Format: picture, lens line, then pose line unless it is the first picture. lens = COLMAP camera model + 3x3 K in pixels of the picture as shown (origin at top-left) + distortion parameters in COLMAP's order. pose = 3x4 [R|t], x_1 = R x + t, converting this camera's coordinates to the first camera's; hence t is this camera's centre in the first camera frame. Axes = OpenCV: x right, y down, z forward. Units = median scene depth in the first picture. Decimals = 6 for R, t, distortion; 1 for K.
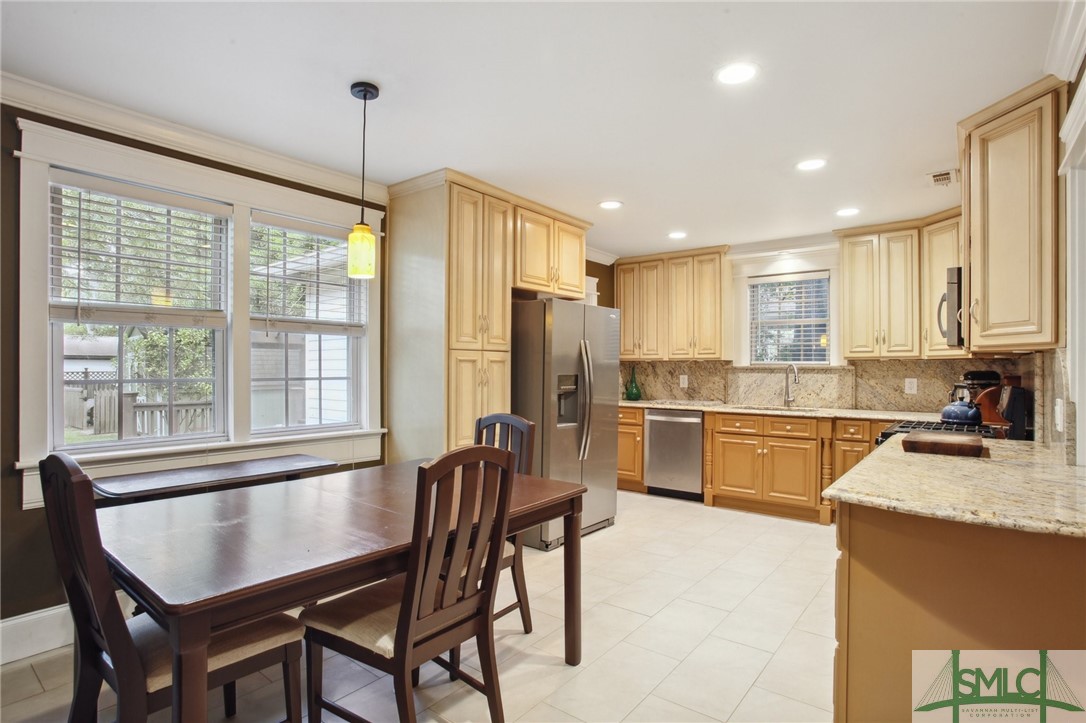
lens RADIAL K [[559.6, 0, 538.1], [0, 559.6, 369.1], [0, 0, 1]] dist [-0.065726, 0.038212]
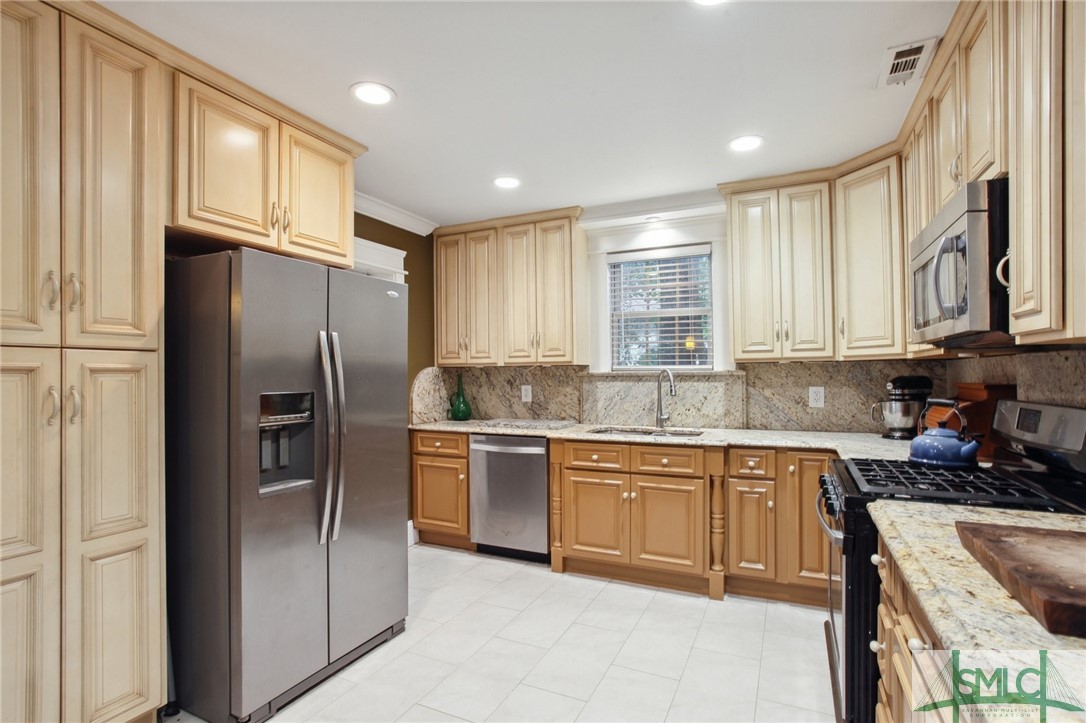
lens RADIAL K [[536.5, 0, 536.5], [0, 536.5, 372.3], [0, 0, 1]] dist [-0.073674, 0.047982]
pose [[0.975232, -0.011158, 0.220903, 0.135217], [0.012271, 0.999918, -0.003664, -0.004422], [-0.220844, 0.006284, 0.975289, 0.345755]]
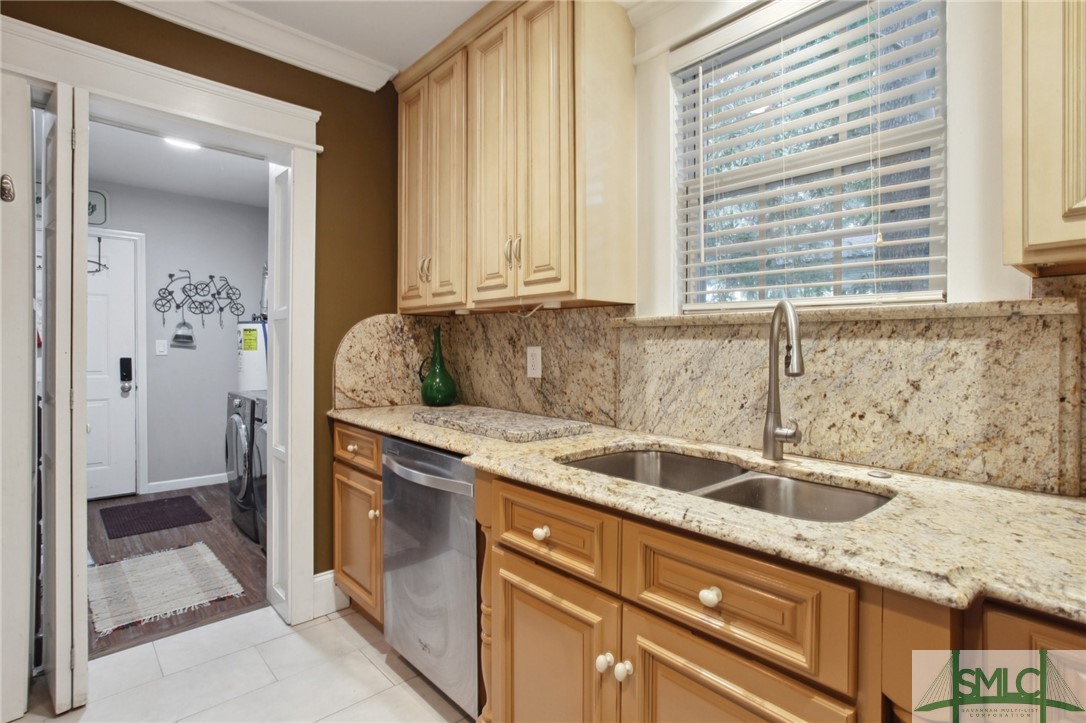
lens RADIAL K [[550.6, 0, 539.8], [0, 550.6, 351.4], [0, 0, 1]] dist [-0.033280, 0.035211]
pose [[0.987057, 0.004138, -0.160314, 0.381699], [-0.003014, 0.999969, 0.007253, 0.013138], [0.160339, -0.006676, 0.987039, 0.714667]]
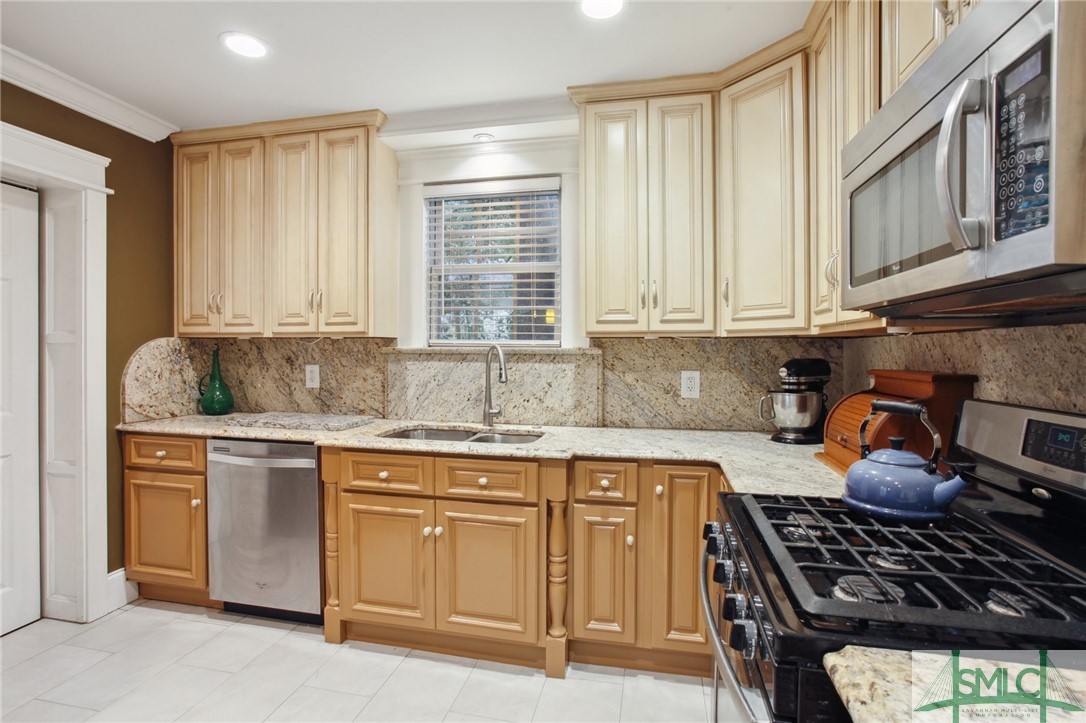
lens RADIAL K [[546.9, 0, 538.5], [0, 546.9, 356.1], [0, 0, 1]] dist [-0.078930, 0.051229]
pose [[0.896212, -0.006009, 0.443585, 0.262979], [-0.000075, 0.999906, 0.013696, -0.005578], [-0.443625, -0.012307, 0.896128, 0.512007]]
